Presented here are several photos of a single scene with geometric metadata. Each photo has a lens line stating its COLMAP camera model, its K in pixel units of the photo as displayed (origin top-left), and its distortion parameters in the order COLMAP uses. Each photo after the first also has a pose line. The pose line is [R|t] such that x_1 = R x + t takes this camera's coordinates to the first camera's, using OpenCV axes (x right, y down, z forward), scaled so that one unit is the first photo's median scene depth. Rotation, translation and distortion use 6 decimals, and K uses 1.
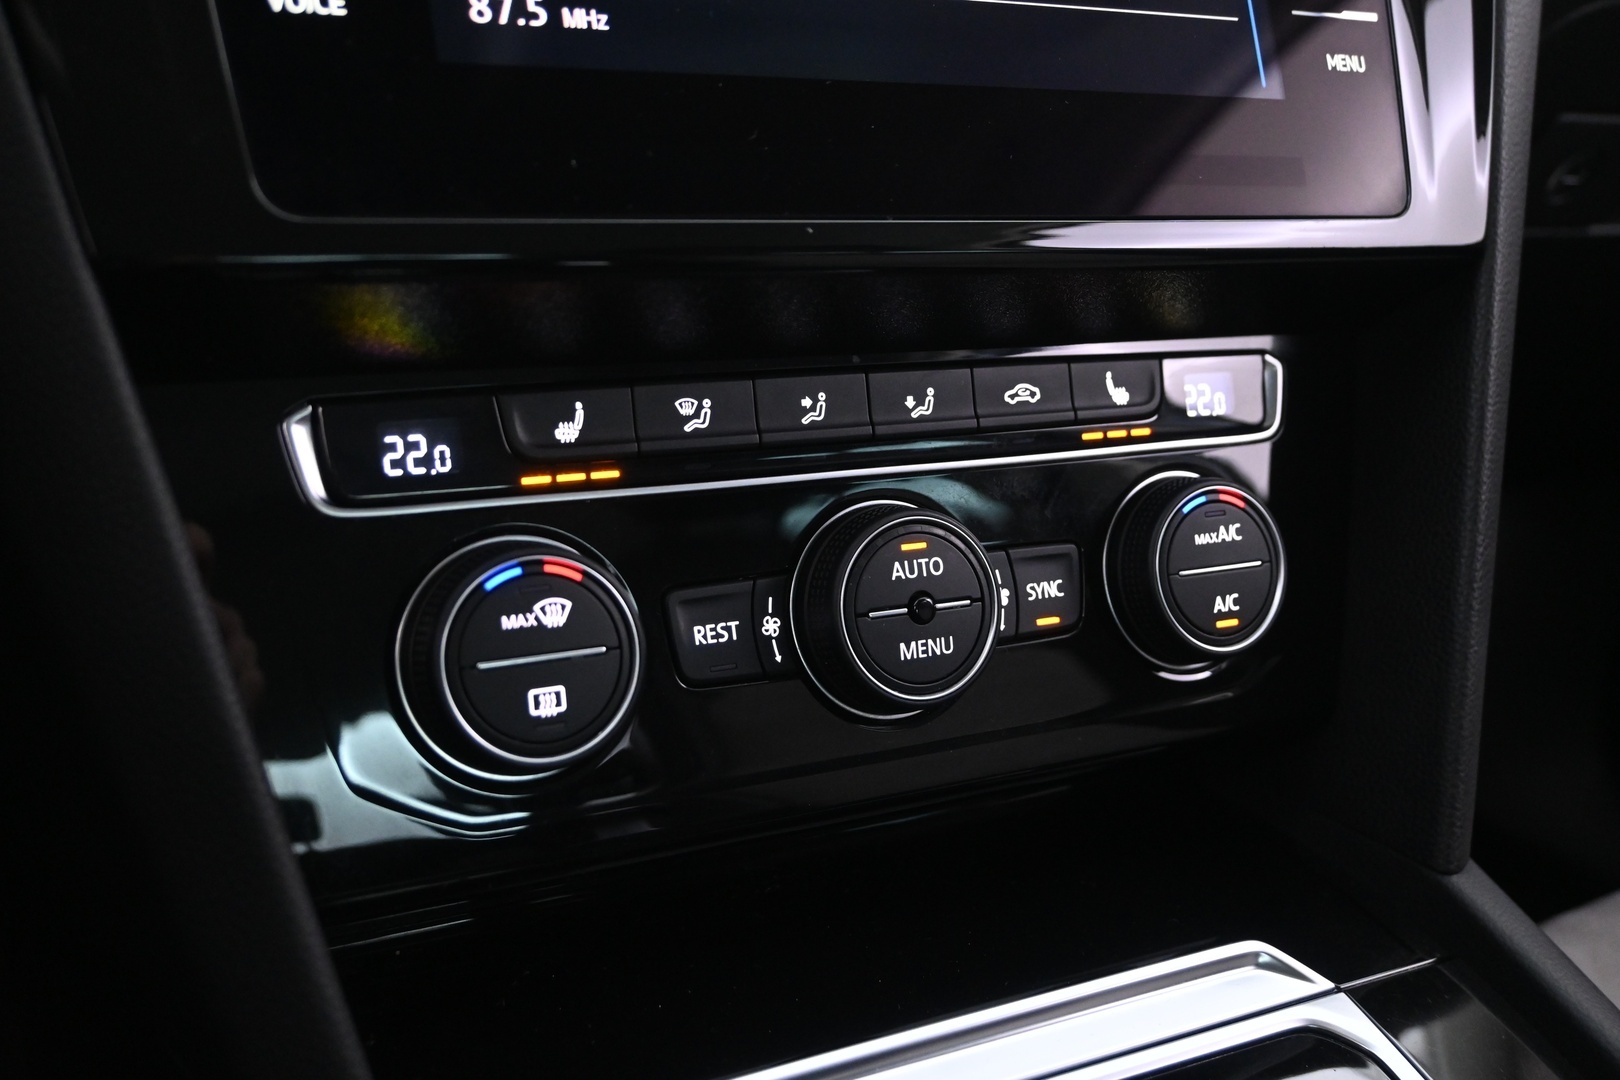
lens RADIAL K [[1643.7, 0, 808.0], [0, 1643.7, 542.0], [0, 0, 1]] dist [0.003327, 0.000000]
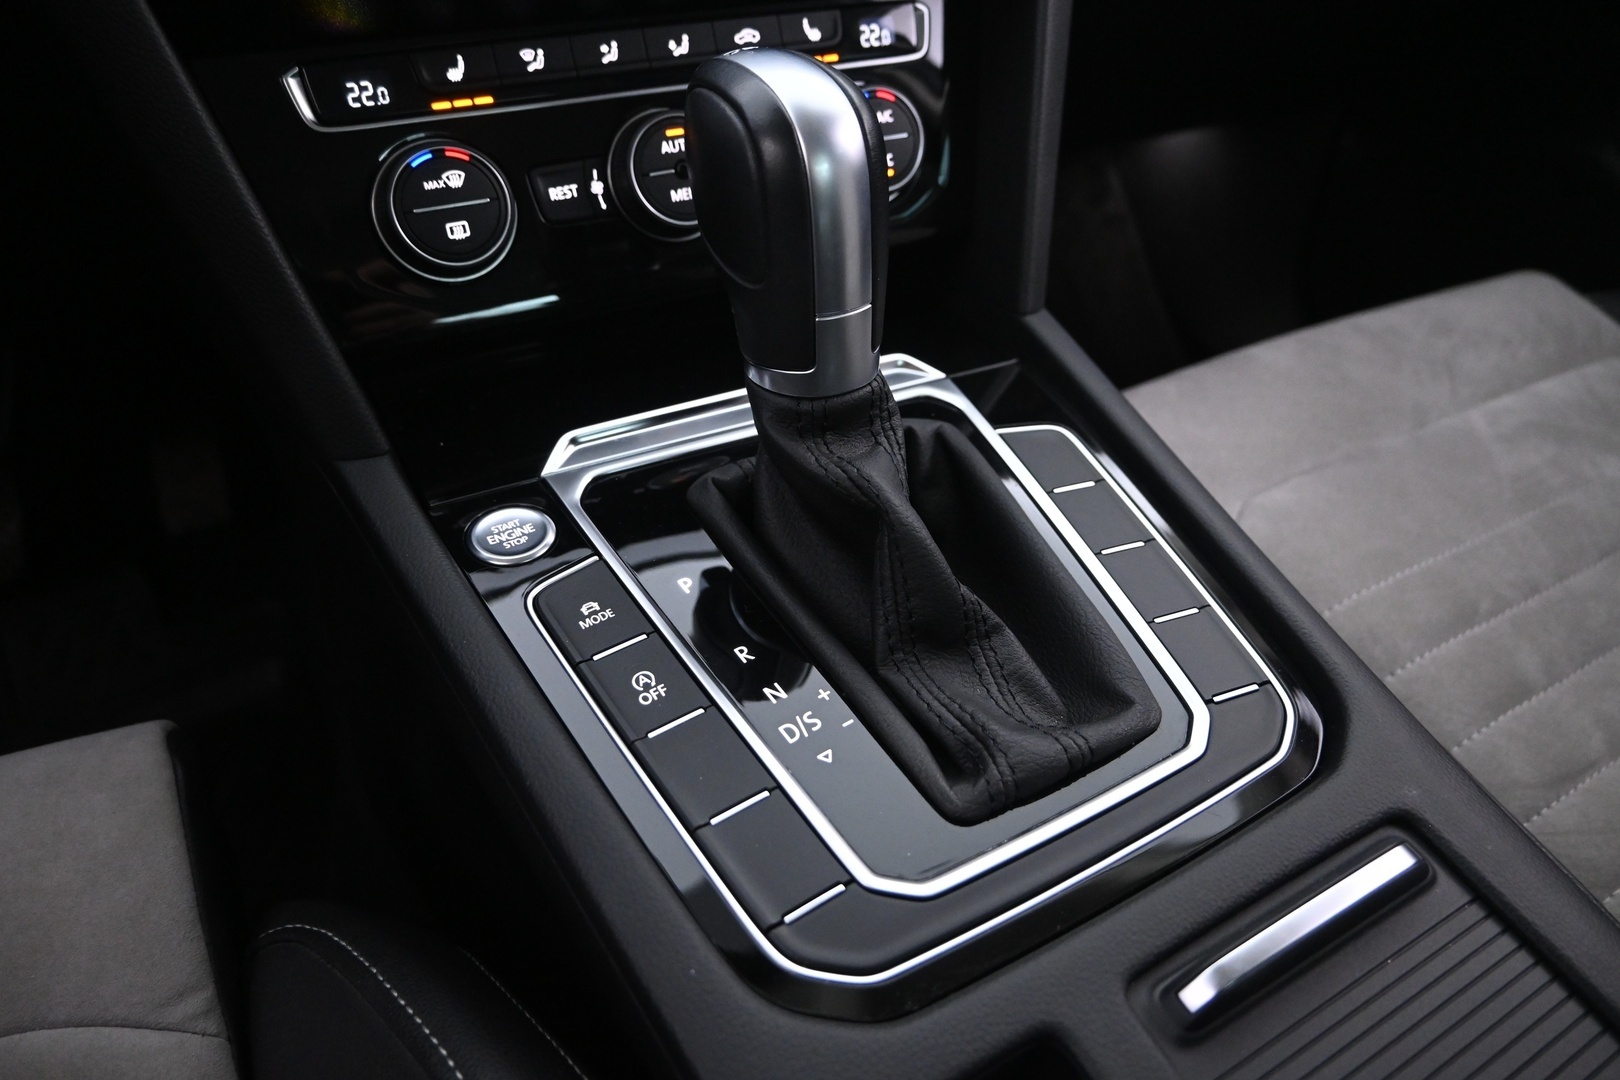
lens RADIAL K [[1115.7, 0, 812.2], [0, 1115.7, 538.7], [0, 0, 1]] dist [0.001059, -0.004260]
pose [[0.995995, -0.068751, -0.057157, 0.250828], [0.080985, 0.964611, 0.250932, 0.134382], [0.037883, -0.254556, 0.966316, -0.232027]]
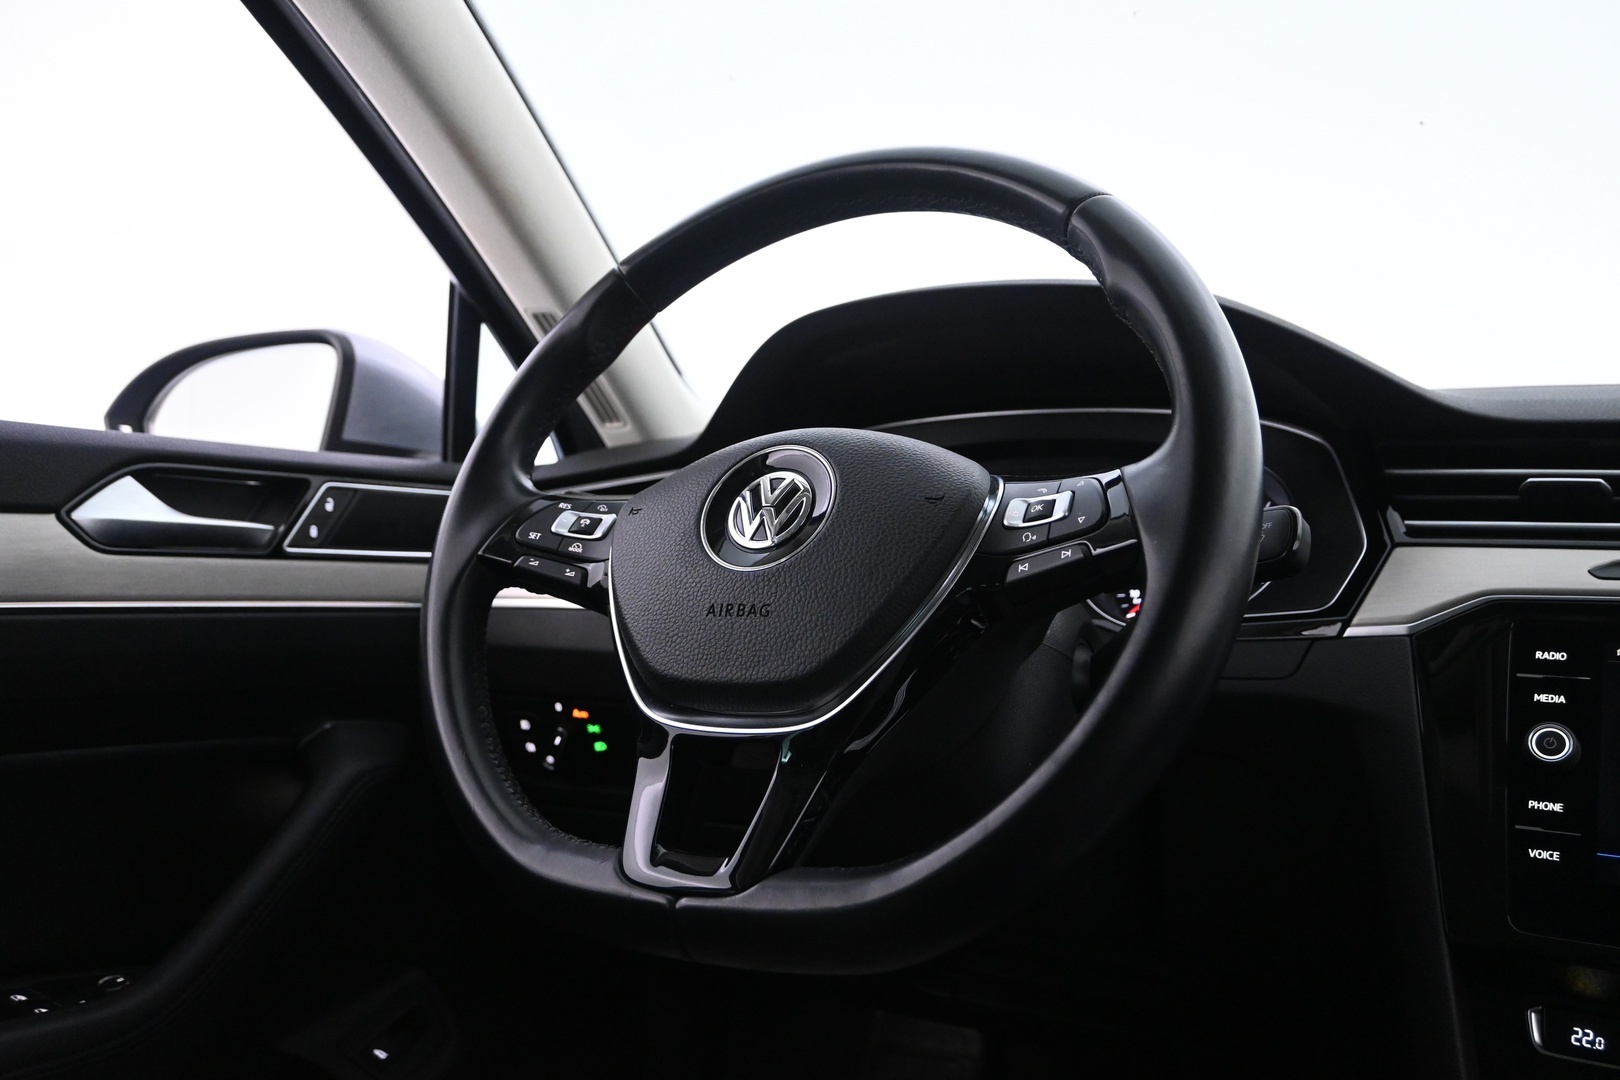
lens RADIAL K [[1390.3, 0, 801.7], [0, 1390.3, 543.0], [0, 0, 1]] dist [-0.008731, -0.000931]
pose [[0.483449, -0.075861, -0.872079, 0.951934], [-0.286647, 0.927592, -0.239597, 0.082430], [0.827110, 0.365812, 0.426698, -0.996172]]
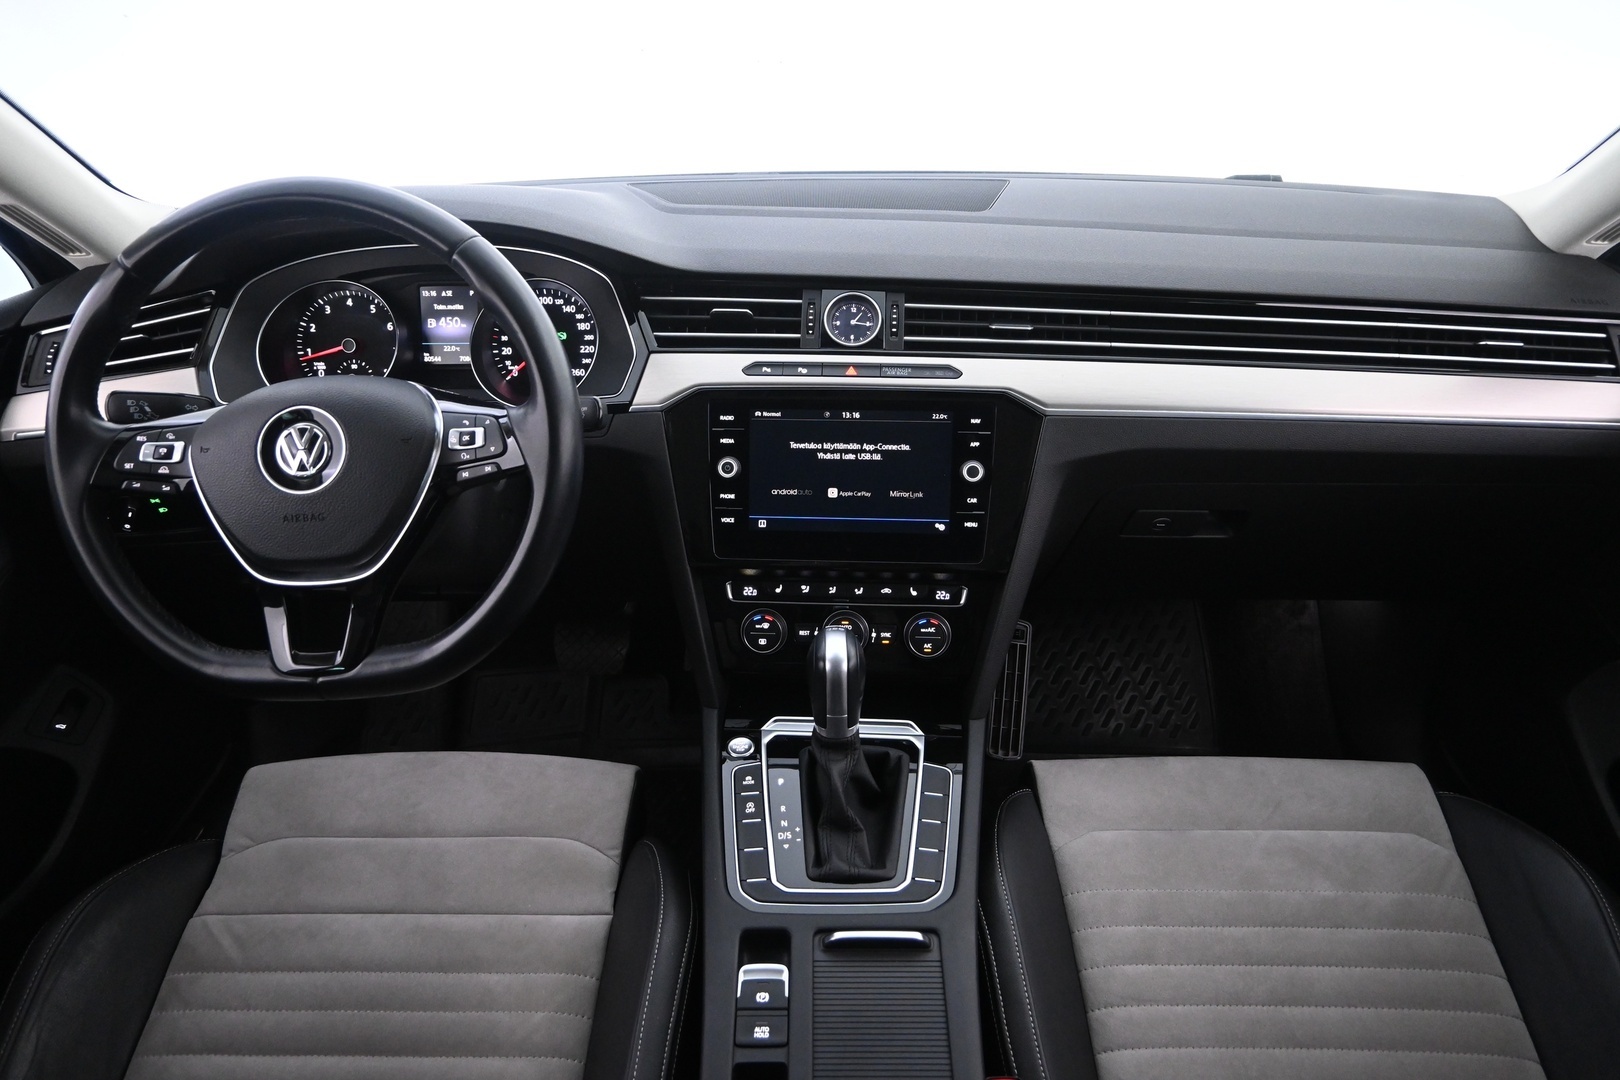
lens RADIAL K [[1115.7, 0, 815.1], [0, 1115.7, 533.6], [0, 0, 1]] dist [0.001059, -0.004260]
pose [[0.850366, 0.152391, -0.503641, 1.628376], [-0.104923, 0.987030, 0.121499, -0.655861], [0.515624, -0.050475, 0.855327, -1.858325]]
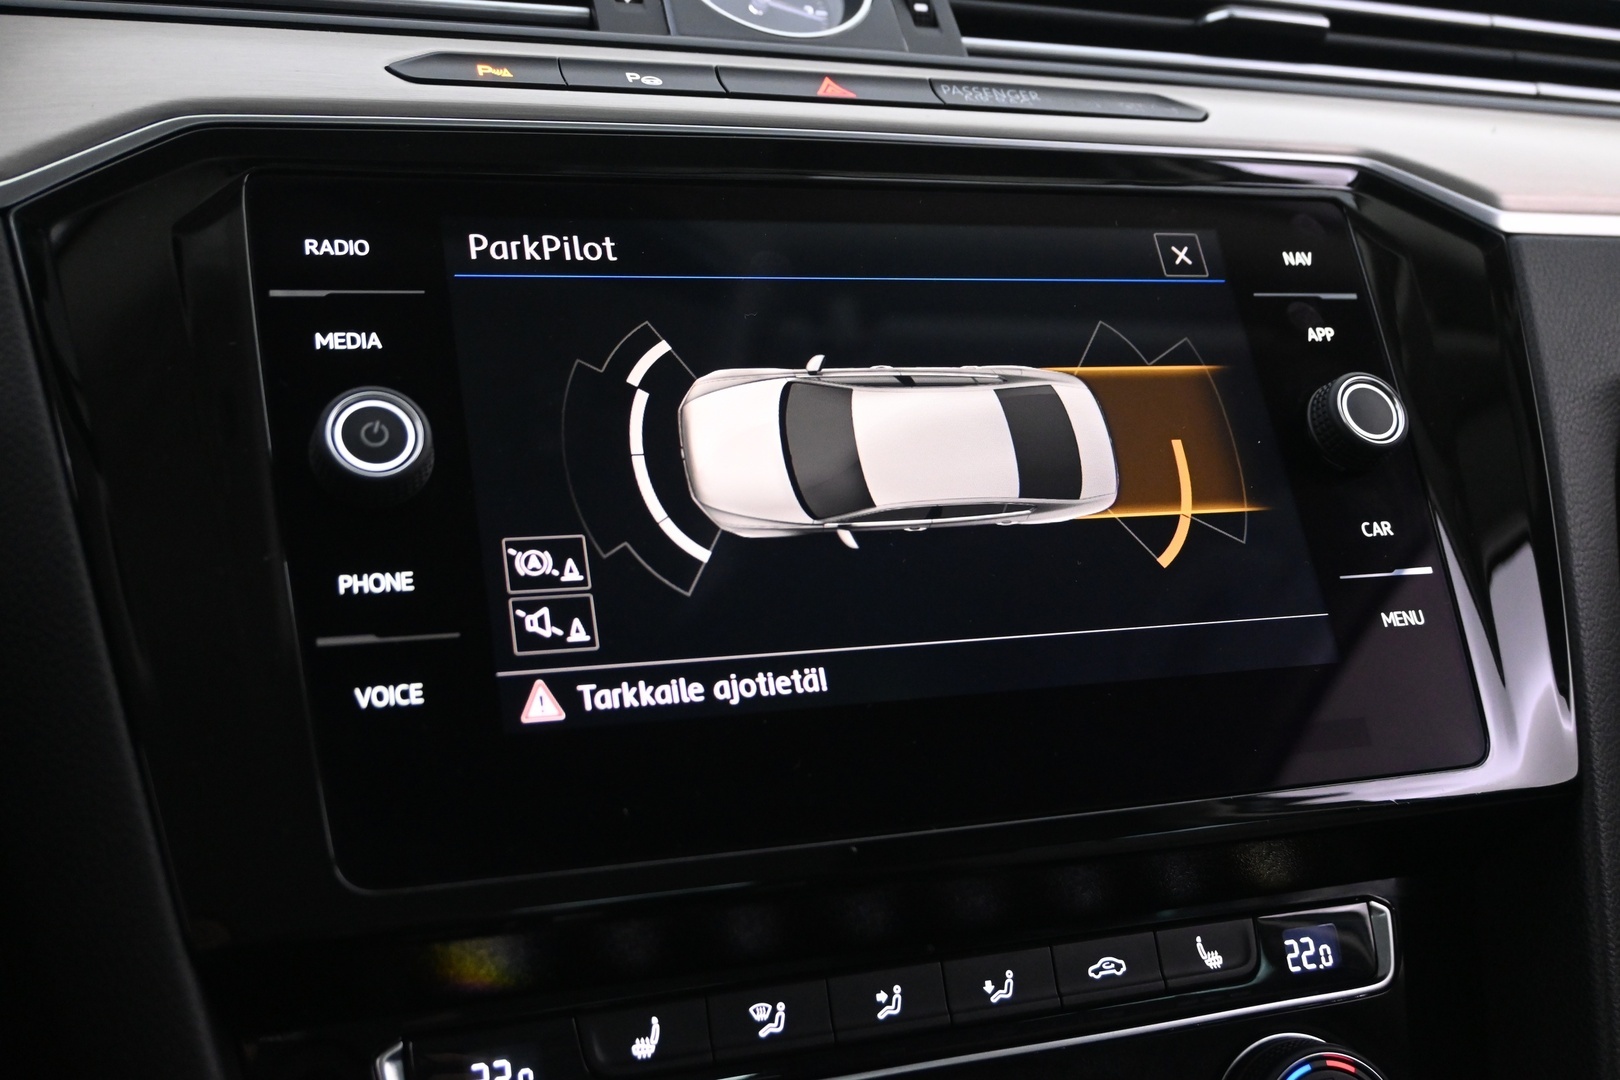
lens RADIAL K [[1643.7, 0, 816.0], [0, 1643.7, 542.3], [0, 0, 1]] dist [0.003327, 0.000000]
pose [[0.984803, -0.081605, -0.153311, 0.145562], [0.040559, 0.966391, -0.253857, -0.104129], [0.168875, 0.243781, 0.955014, -0.067304]]
